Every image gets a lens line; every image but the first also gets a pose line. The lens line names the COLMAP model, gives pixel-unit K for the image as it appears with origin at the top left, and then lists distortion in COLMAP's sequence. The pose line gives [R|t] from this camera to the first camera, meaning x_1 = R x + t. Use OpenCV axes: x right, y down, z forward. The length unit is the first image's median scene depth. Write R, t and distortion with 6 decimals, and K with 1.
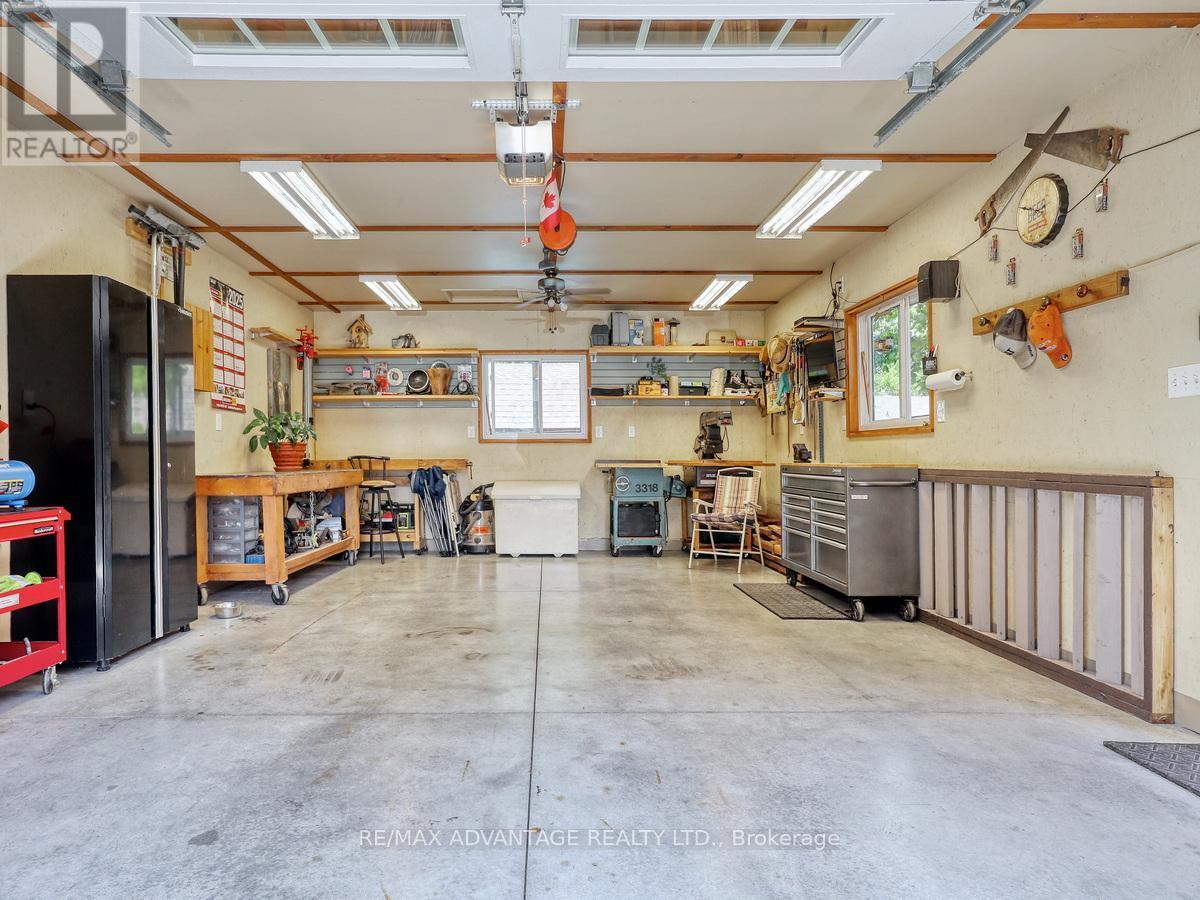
lens RADIAL K [[601.6, 0, 600.0], [0, 601.6, 450.0], [0, 0, 1]] dist [-0.017810, 0.019578]
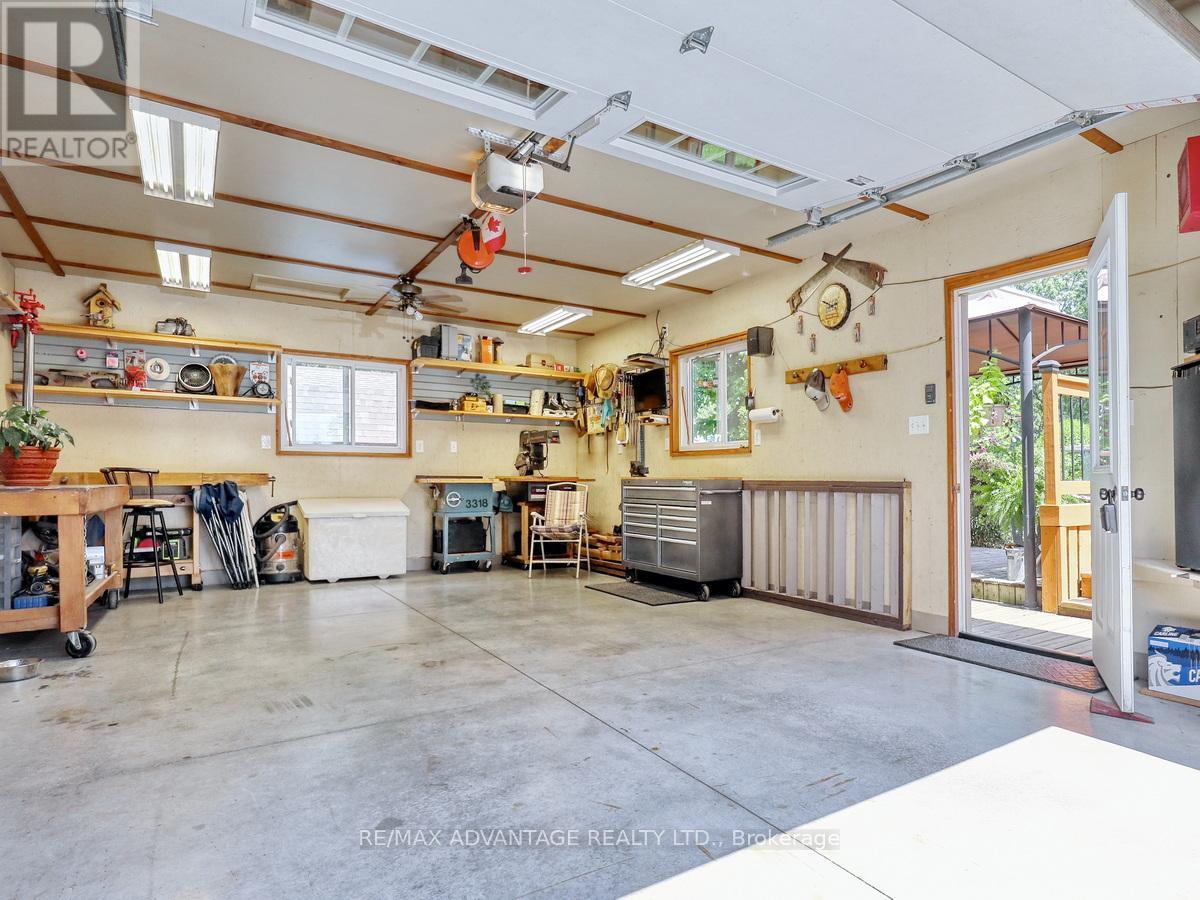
lens RADIAL K [[663.6, 0, 600.2], [0, 663.6, 461.8], [0, 0, 1]] dist [0.001111, 0.001226]
pose [[0.856021, 0.018682, 0.516603, -0.335863], [-0.008825, 0.999729, -0.021530, 0.016573], [-0.516865, 0.013871, 0.855954, -0.060552]]
